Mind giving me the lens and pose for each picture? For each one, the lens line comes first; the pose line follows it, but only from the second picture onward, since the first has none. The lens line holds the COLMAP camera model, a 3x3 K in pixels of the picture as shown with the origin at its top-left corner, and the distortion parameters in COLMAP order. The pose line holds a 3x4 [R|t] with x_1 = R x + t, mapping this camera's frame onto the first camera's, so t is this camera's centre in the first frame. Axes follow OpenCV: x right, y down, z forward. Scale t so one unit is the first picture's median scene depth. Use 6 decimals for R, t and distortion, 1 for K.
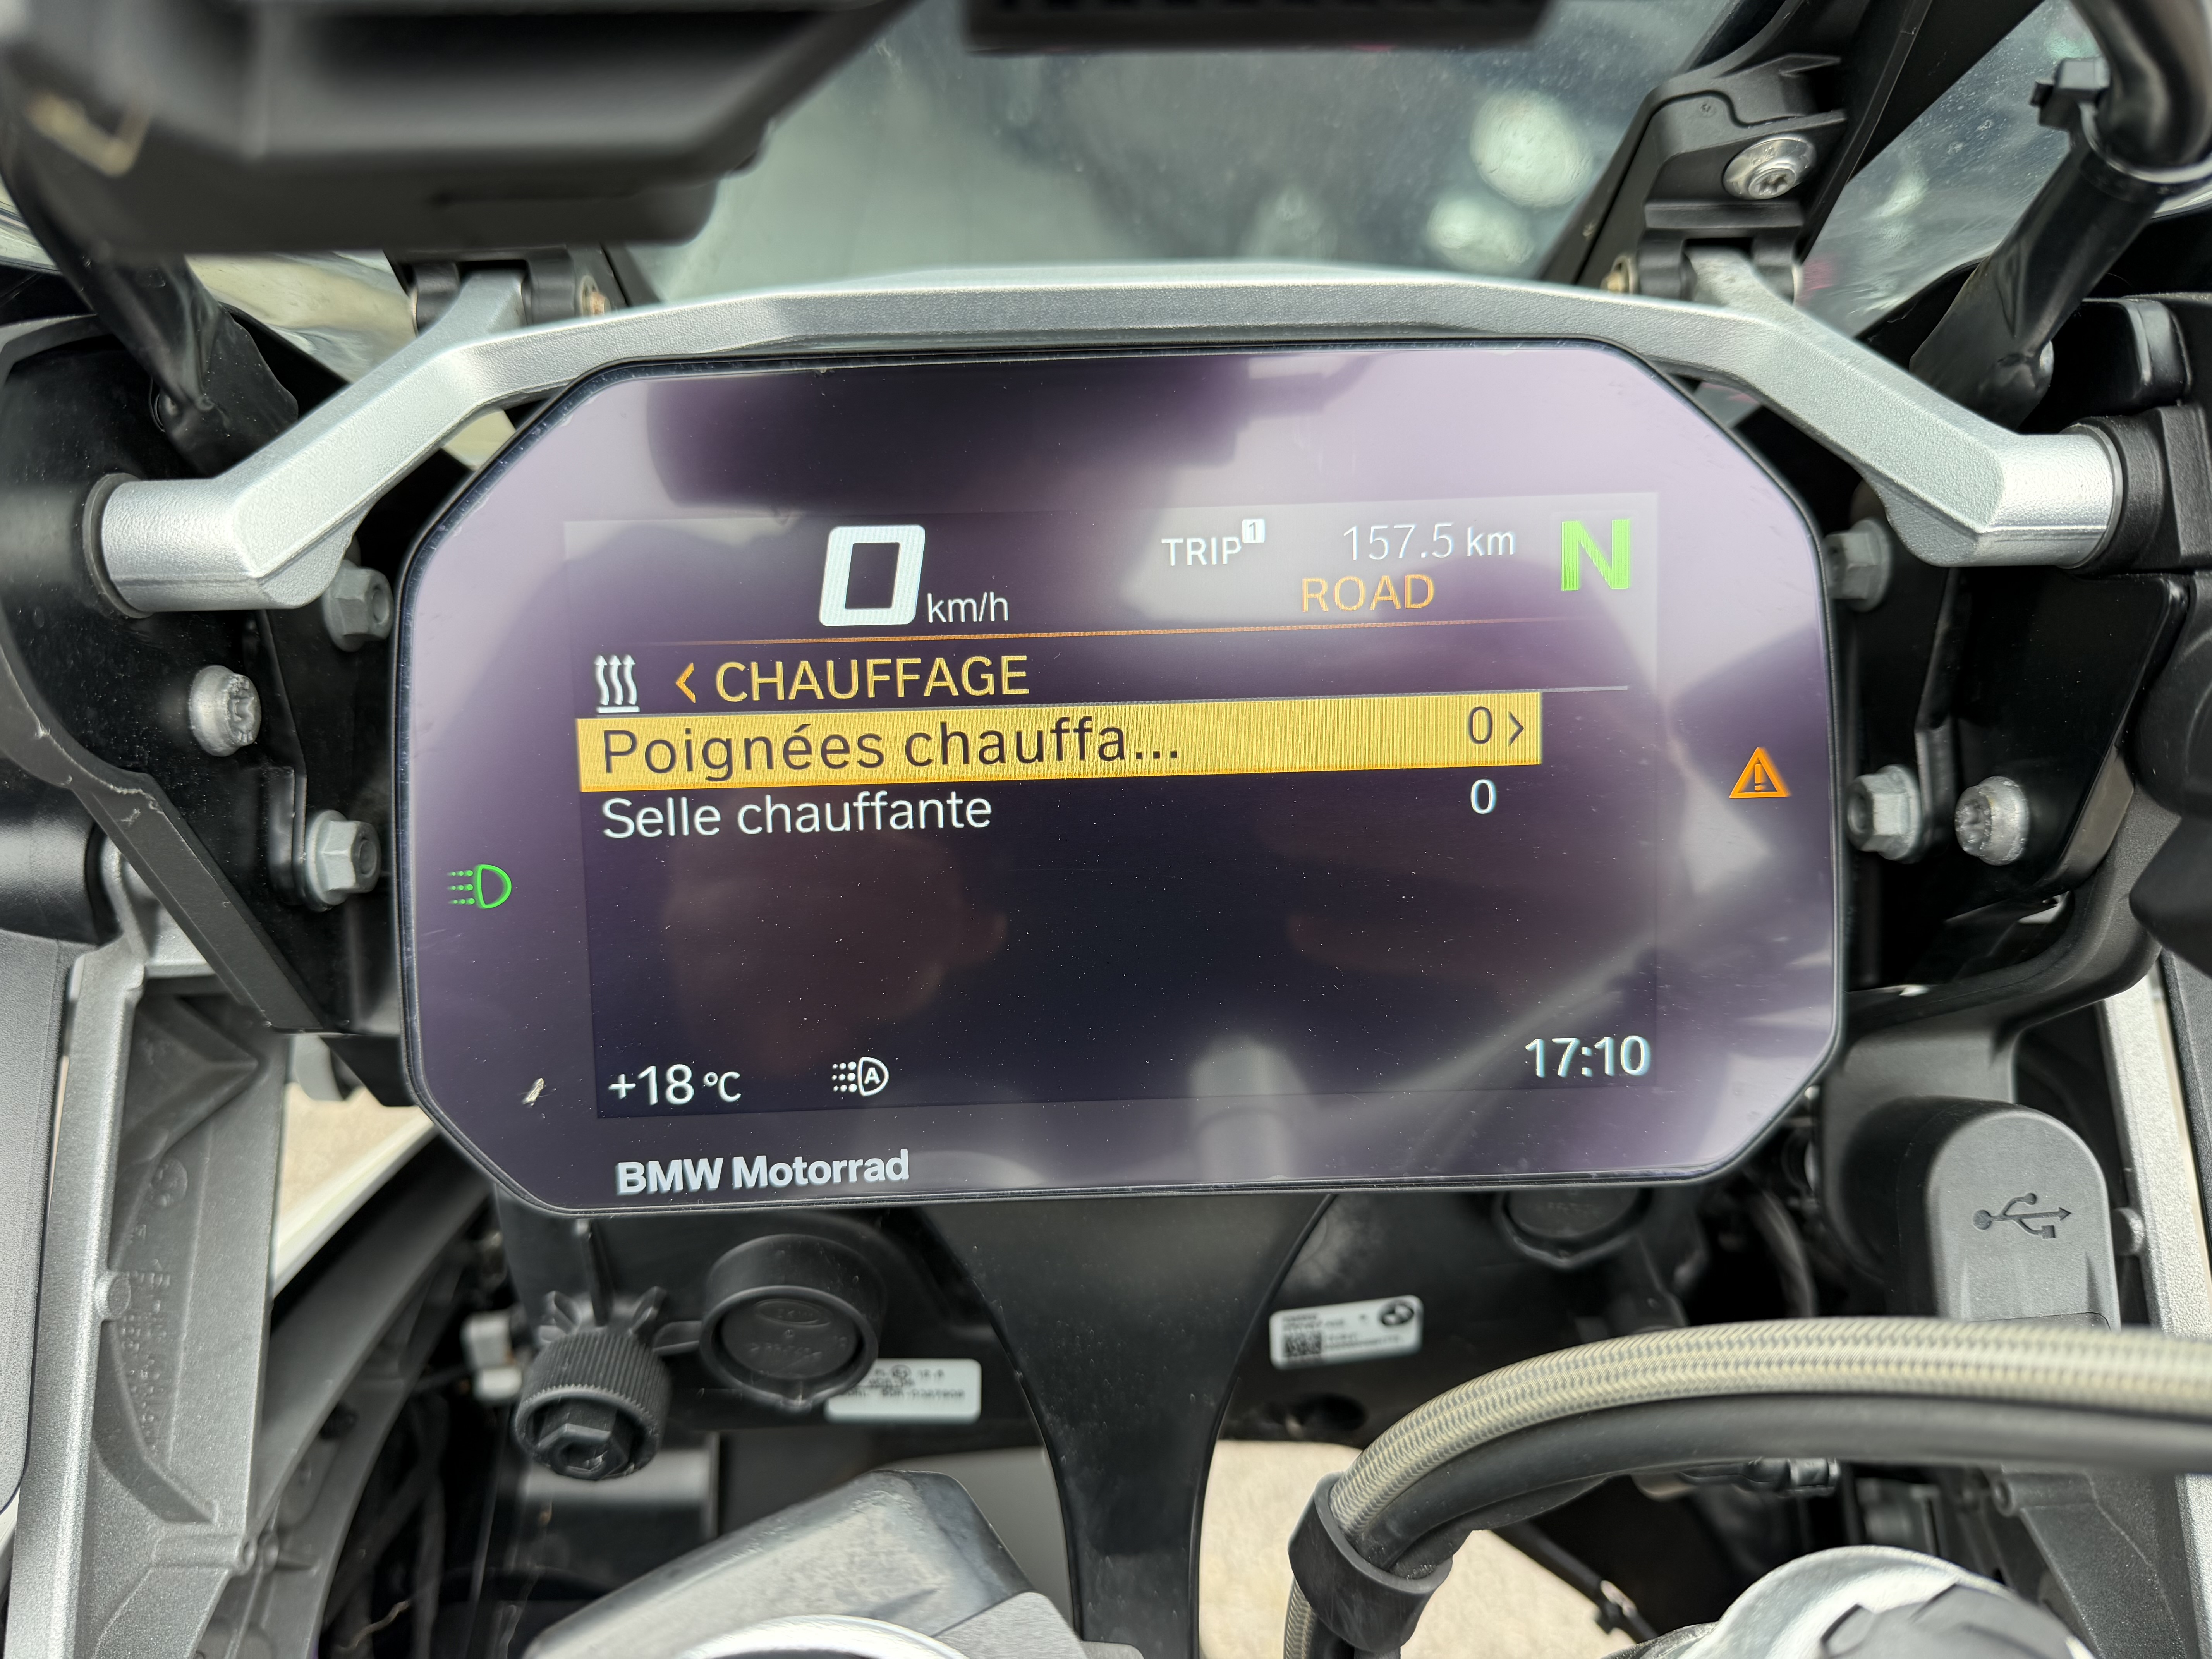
lens RADIAL K [[1592.8, 0, 1106.0], [0, 1592.8, 829.5], [0, 0, 1]] dist [-0.024987, -0.003289]
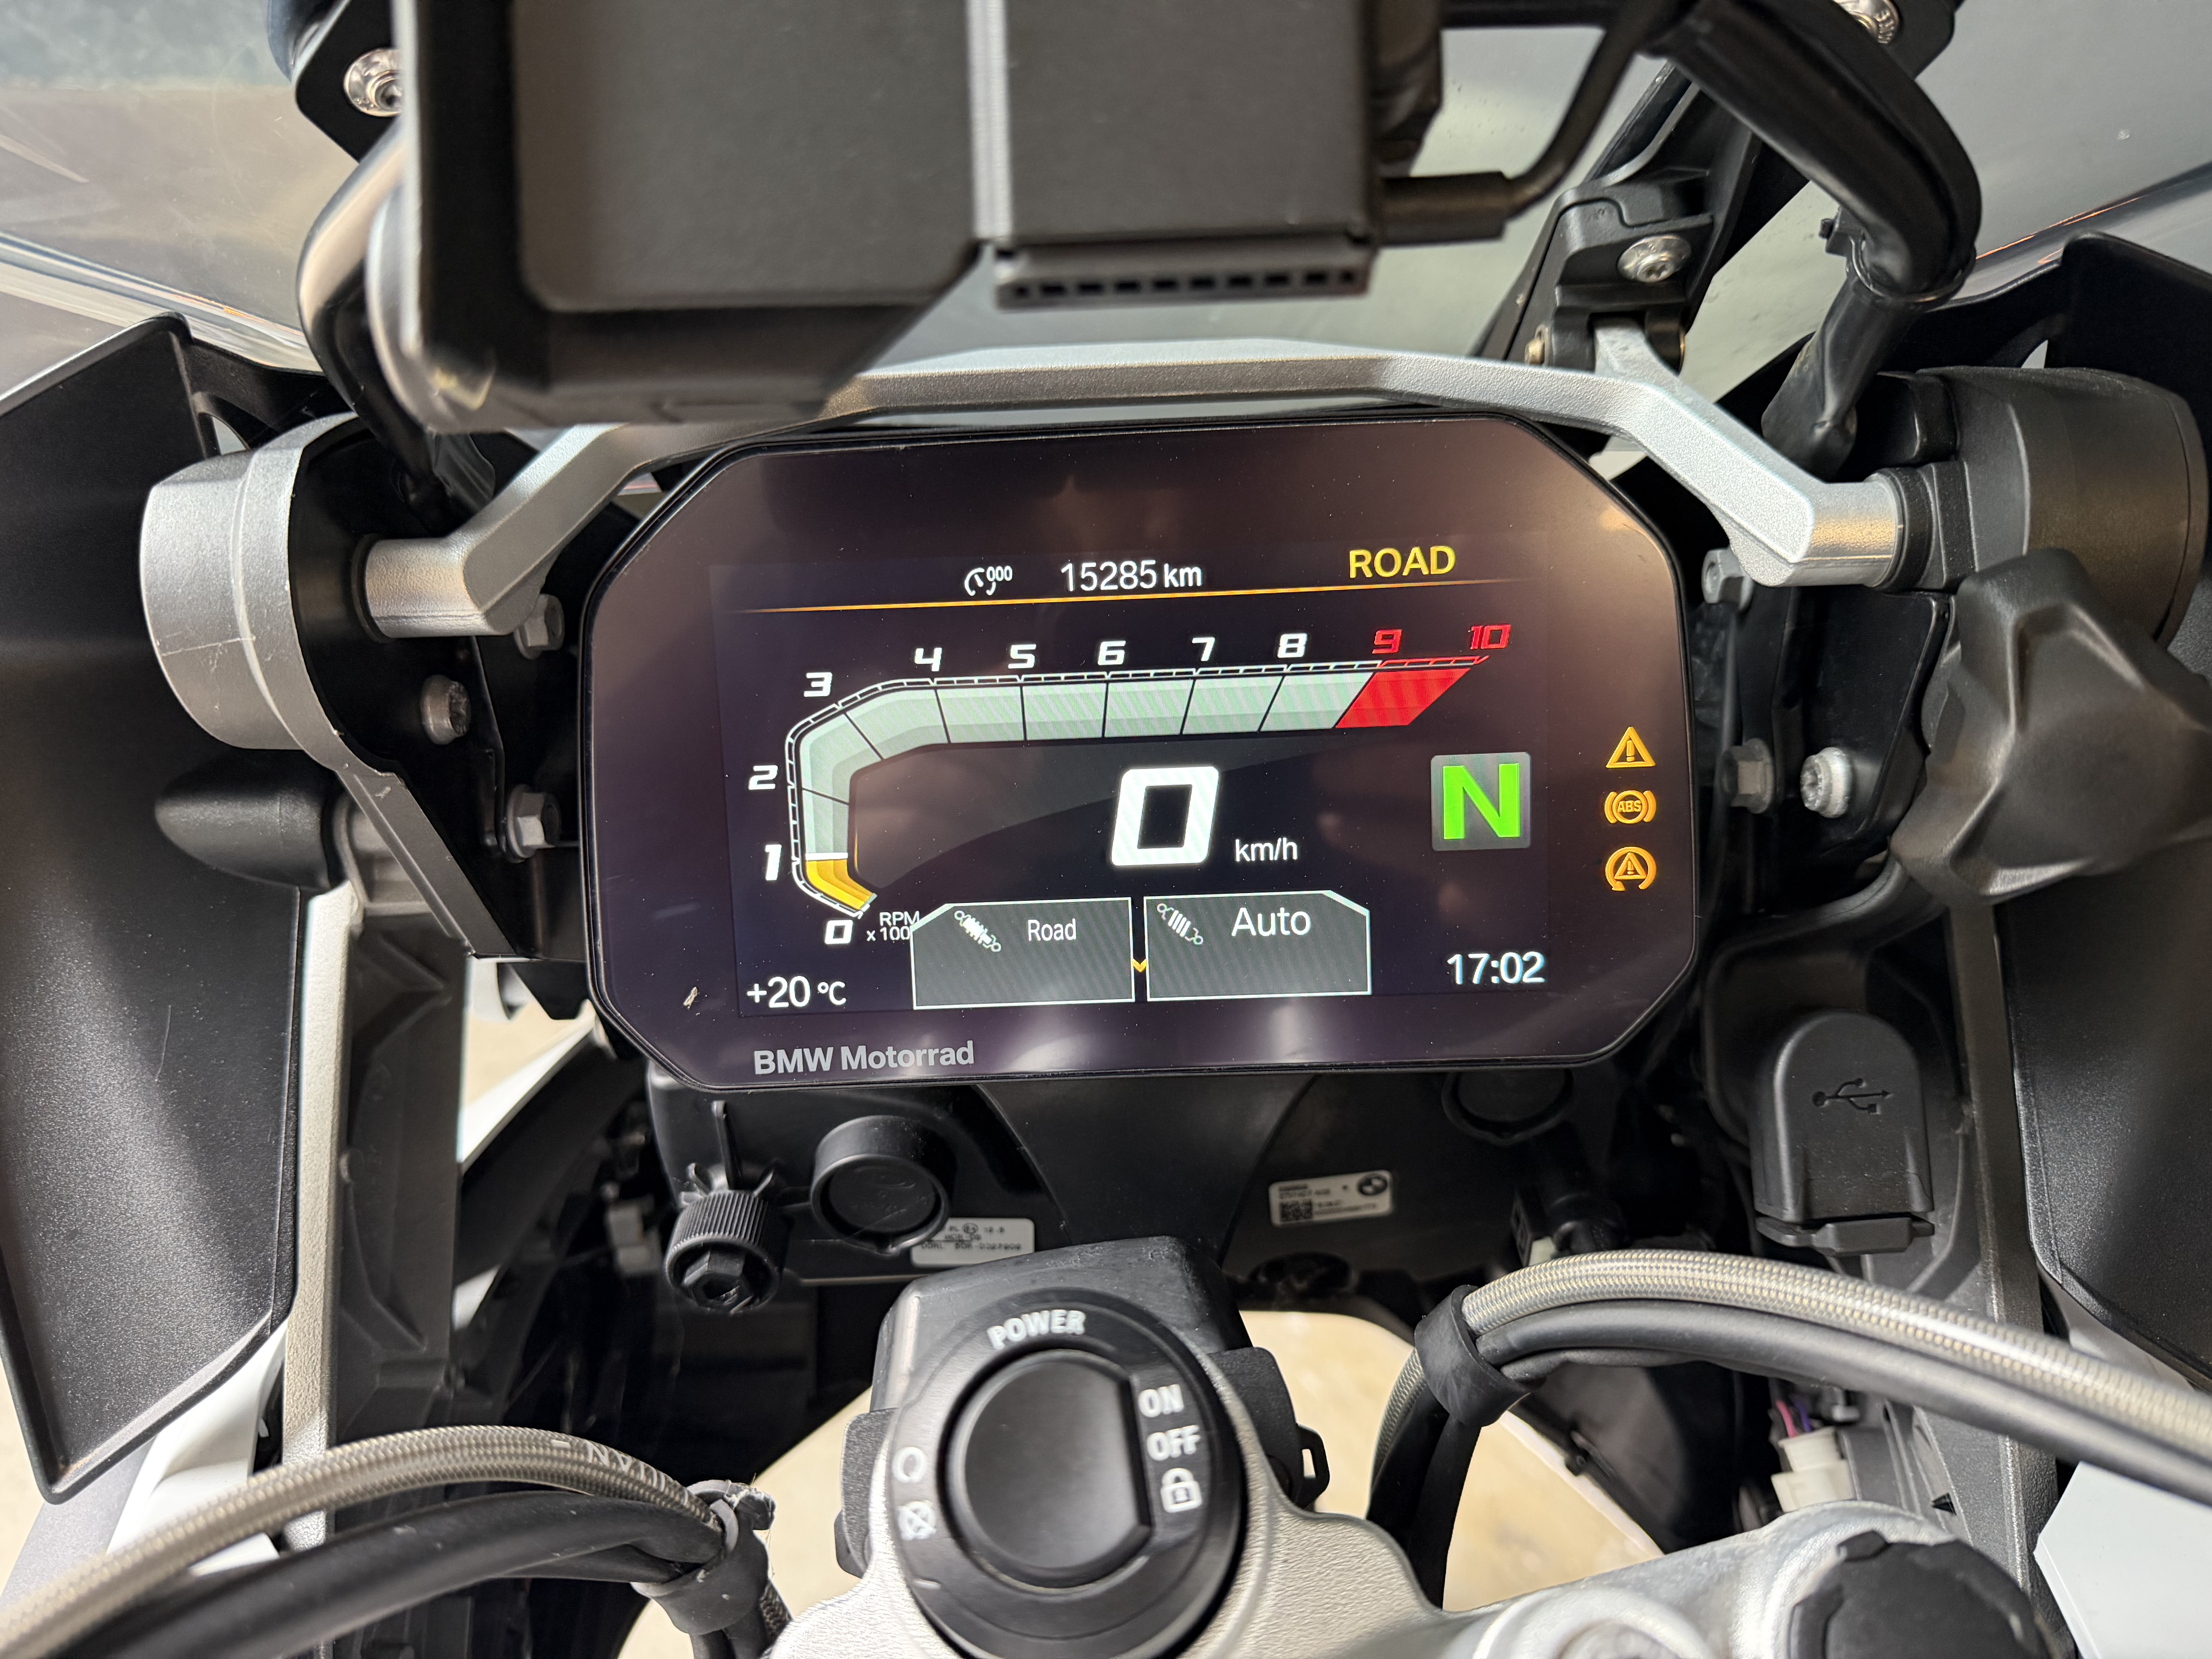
lens RADIAL K [[1565.6, 0, 1106.0], [0, 1565.6, 829.5], [0, 0, 1]] dist [0.002556, -0.011786]
pose [[0.999108, -0.006973, -0.041637, 0.038247], [0.008343, 0.999426, 0.032827, -0.013802], [0.041384, -0.033145, 0.998593, -0.266593]]
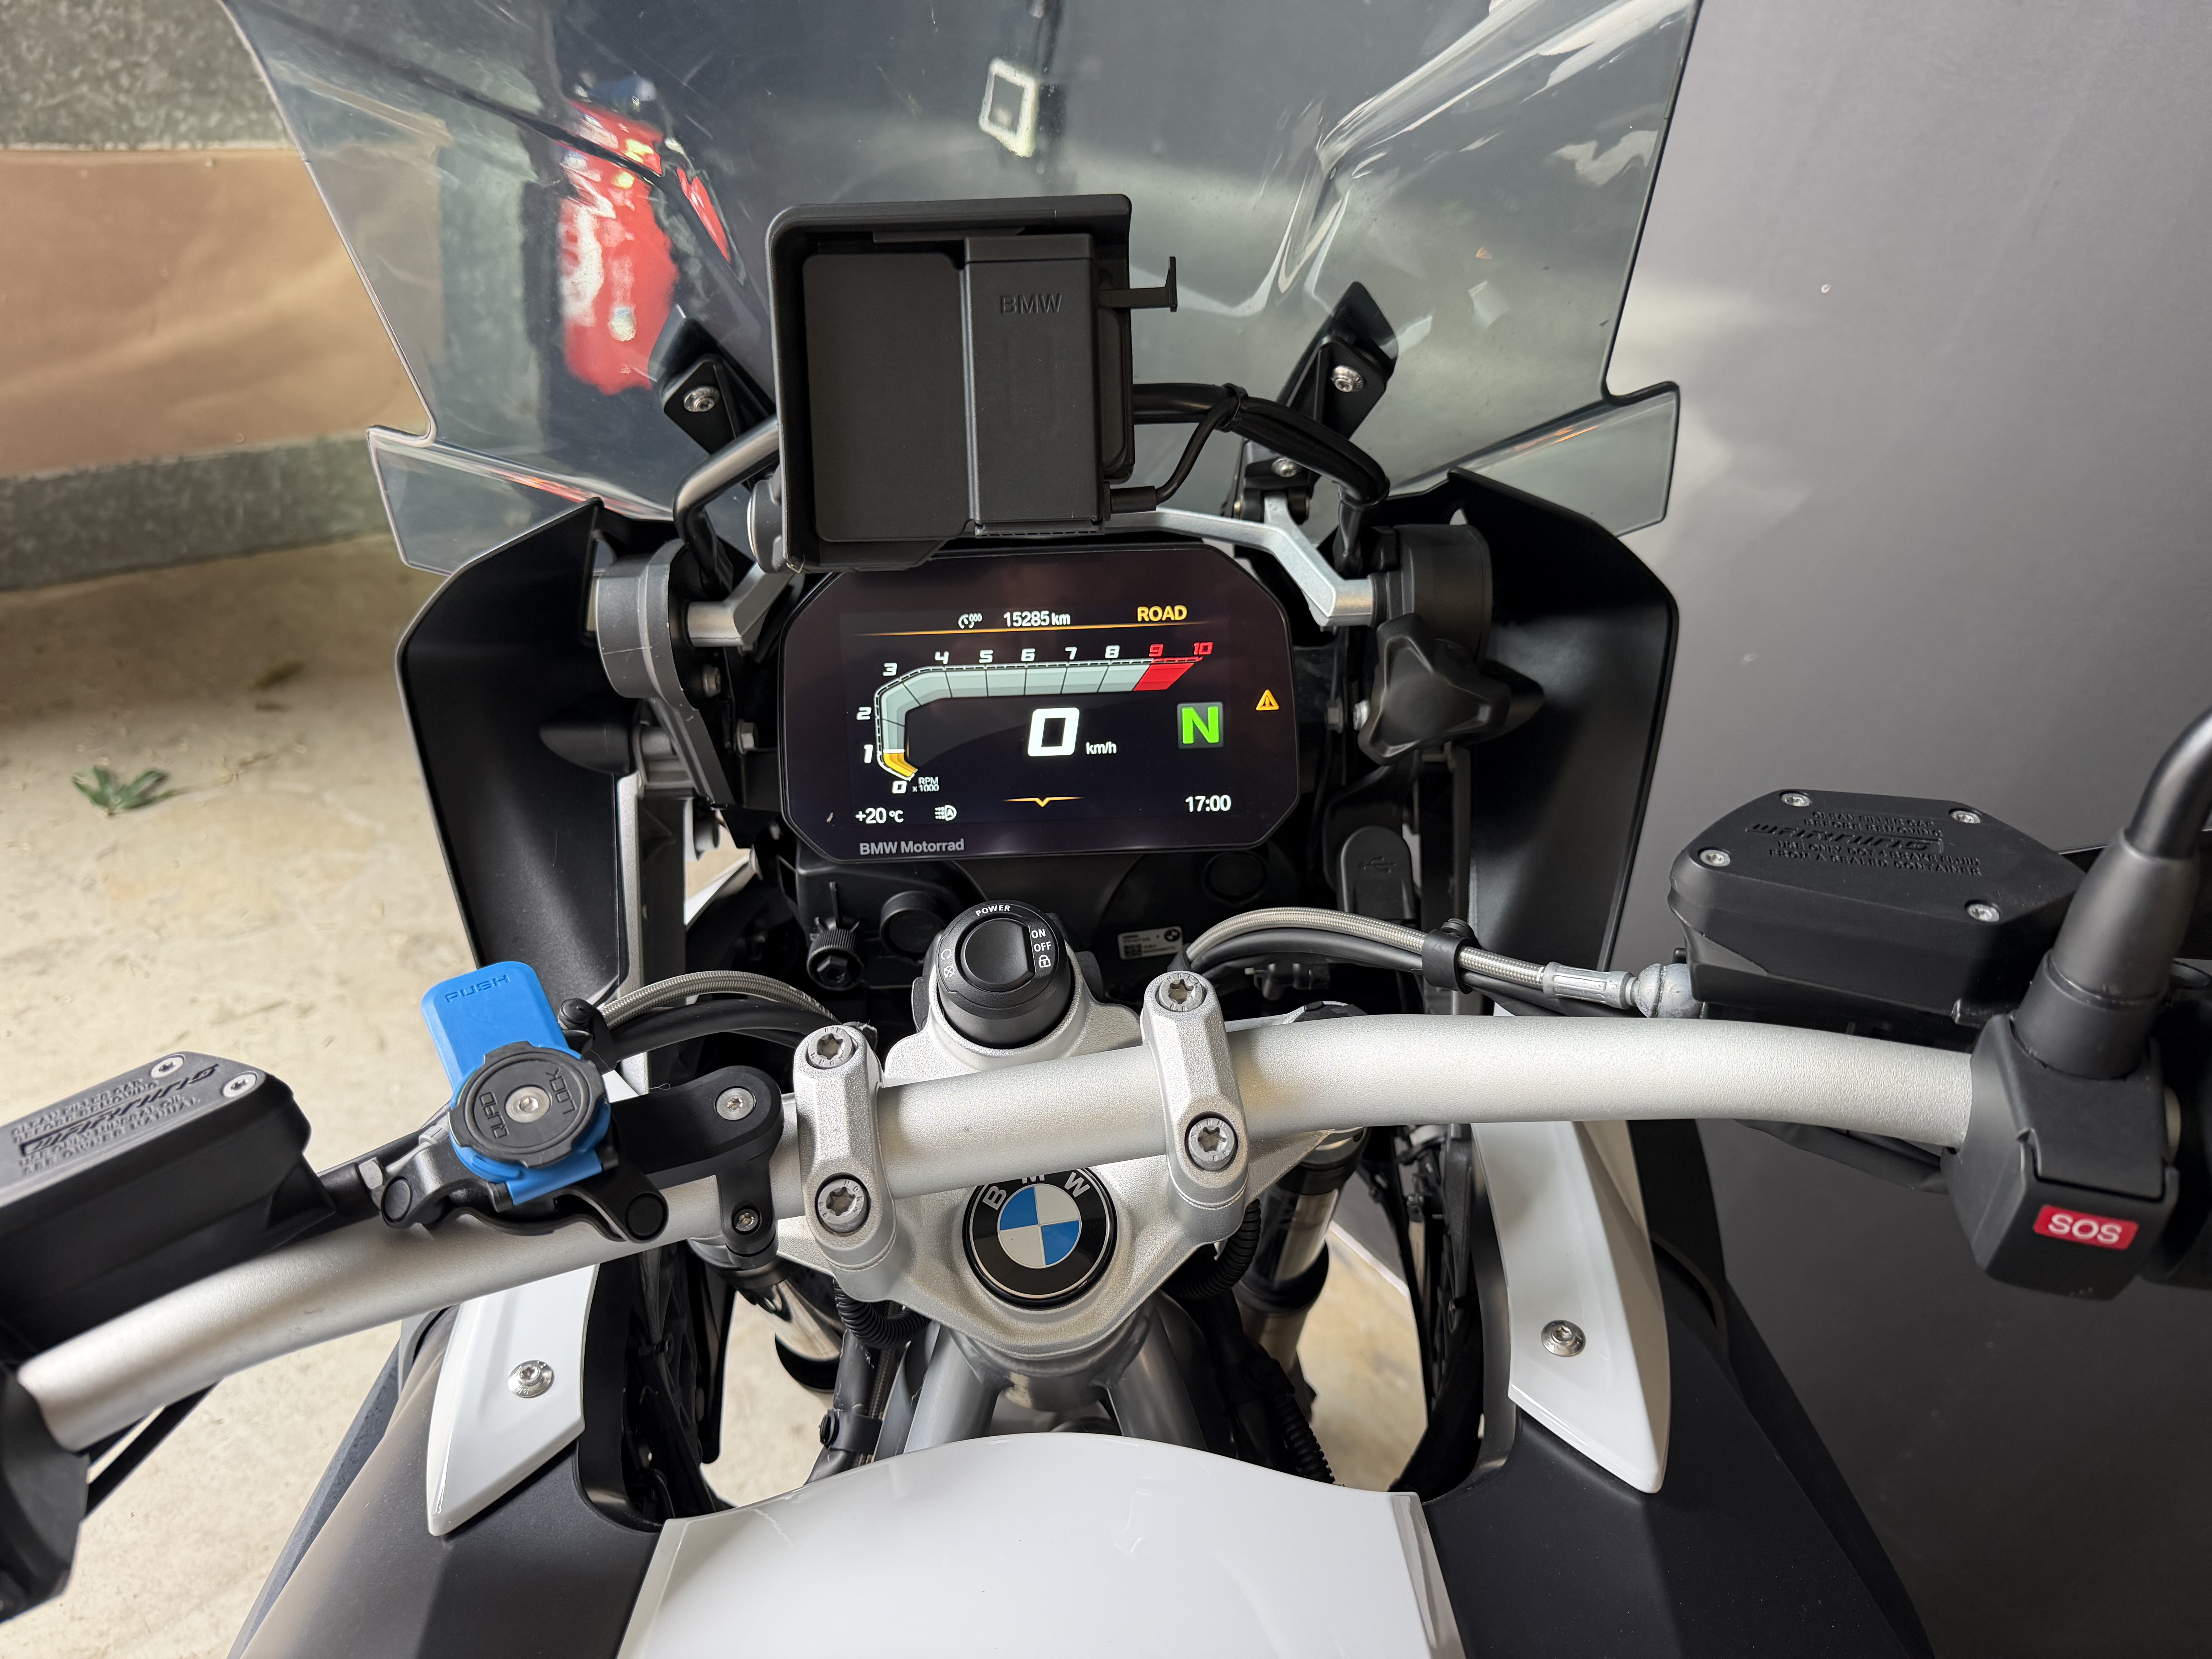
lens RADIAL K [[1511.9, 0, 1139.6], [0, 1511.9, 876.1], [0, 0, 1]] dist [0.005544, 0.000528]
pose [[0.999963, -0.007891, 0.003525, 0.164736], [0.007618, 0.997406, 0.071571, 0.075756], [-0.004081, -0.071541, 0.997429, -1.561814]]
